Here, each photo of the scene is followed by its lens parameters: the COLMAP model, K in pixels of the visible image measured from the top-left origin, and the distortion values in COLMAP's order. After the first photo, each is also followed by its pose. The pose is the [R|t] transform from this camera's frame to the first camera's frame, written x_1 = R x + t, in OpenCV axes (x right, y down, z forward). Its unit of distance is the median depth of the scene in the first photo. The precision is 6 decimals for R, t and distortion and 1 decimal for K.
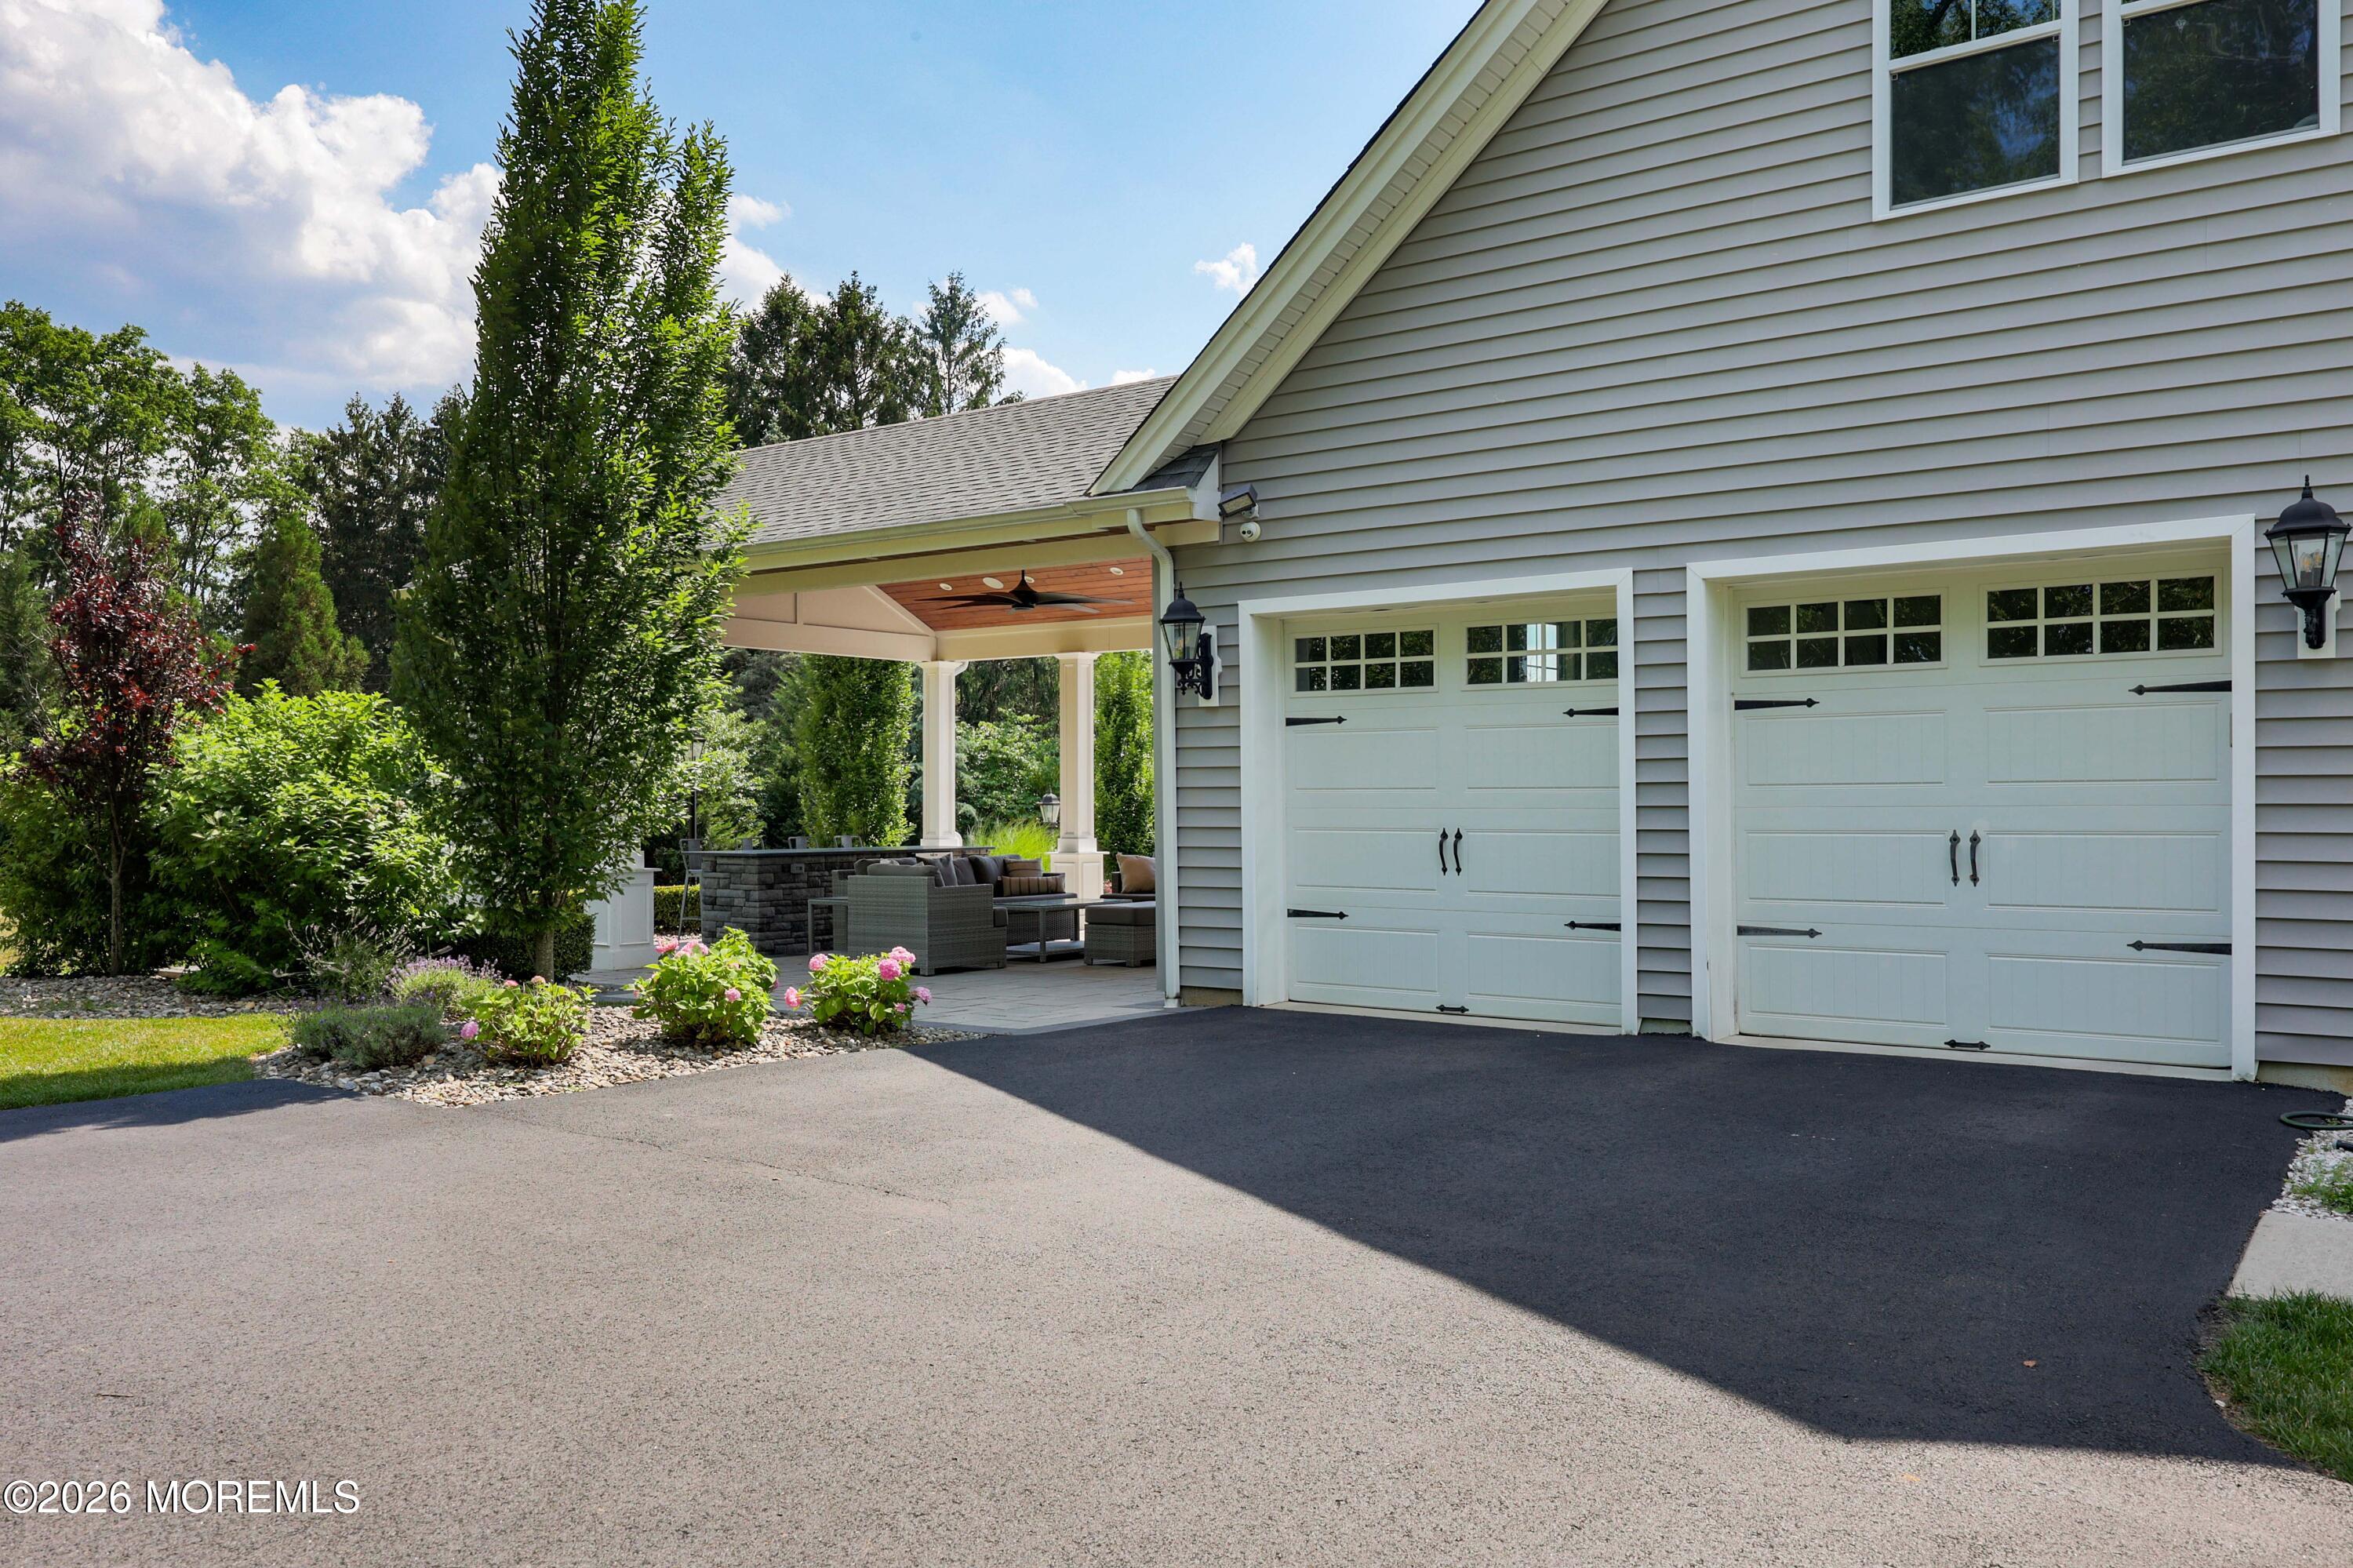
lens RADIAL K [[1931.6, 0, 1220.9], [0, 1931.6, 796.5], [0, 0, 1]] dist [0.003726, 0.001607]
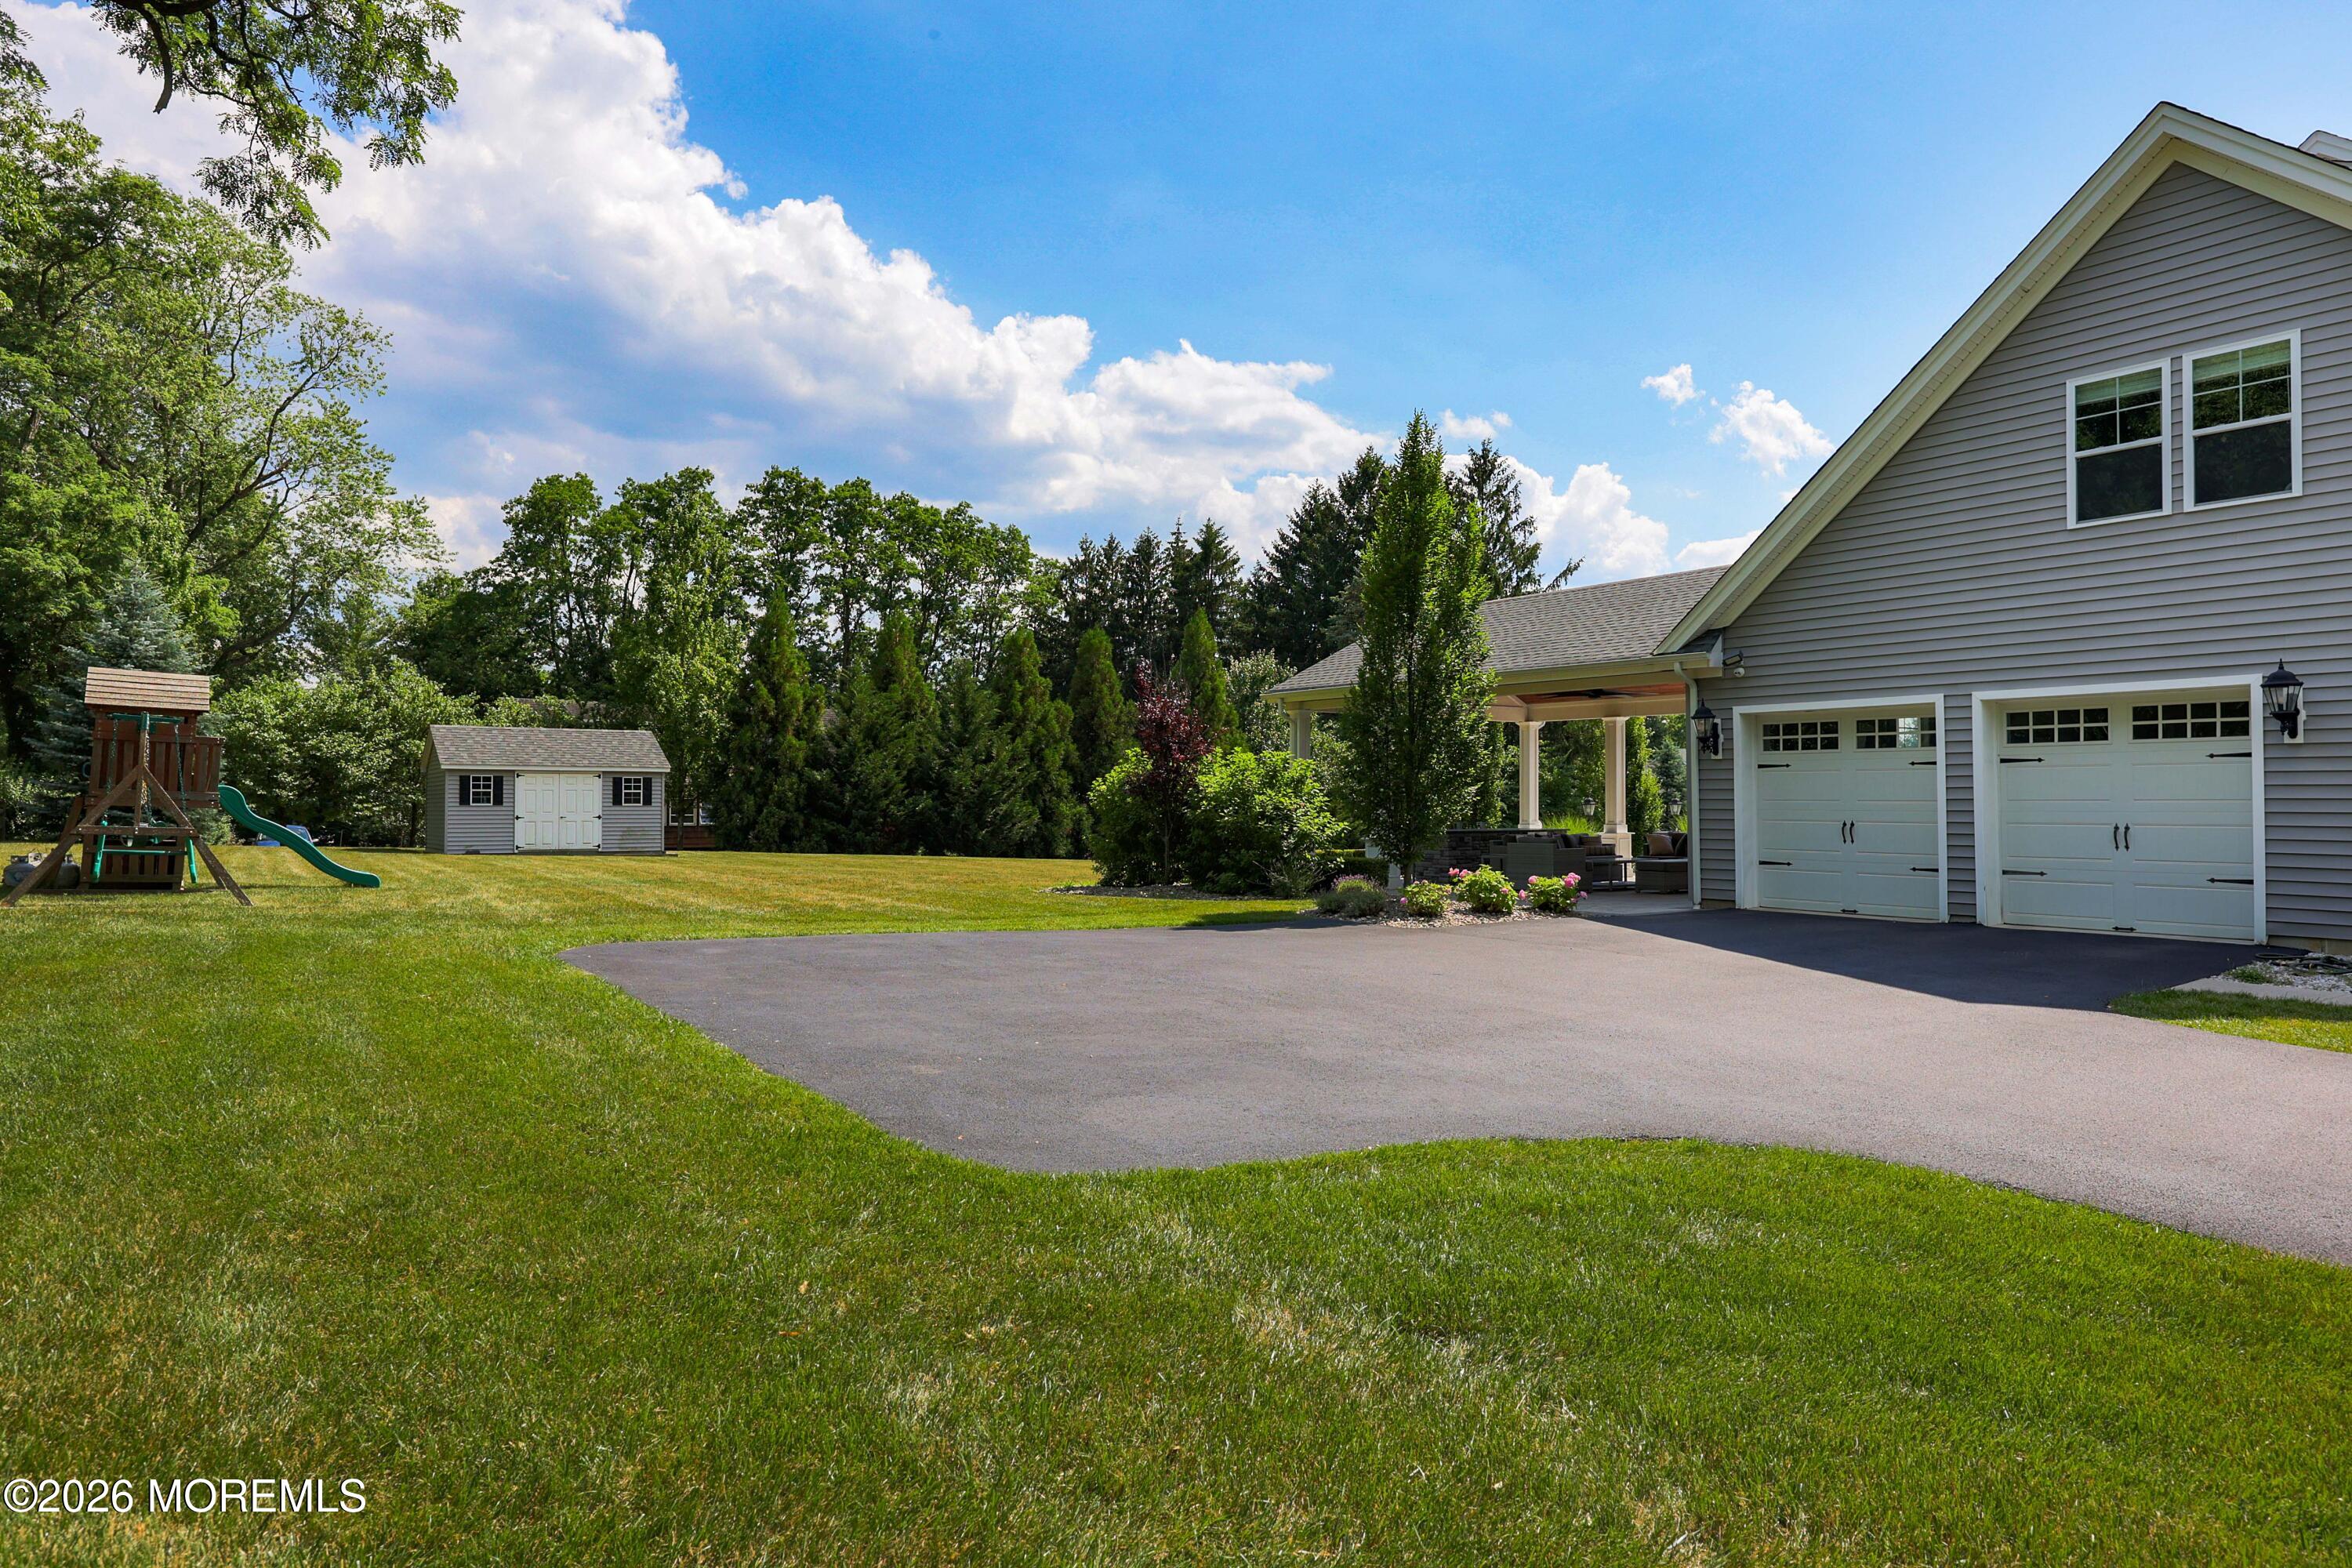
lens RADIAL K [[1456.5, 0, 1189.2], [0, 1456.5, 776.1], [0, 0, 1]] dist [0.001664, -0.004262]
pose [[0.951366, -0.001645, -0.308060, -0.047640], [-0.001965, 0.999933, -0.011406, -0.008040], [0.308058, 0.011457, 0.951299, -0.471074]]
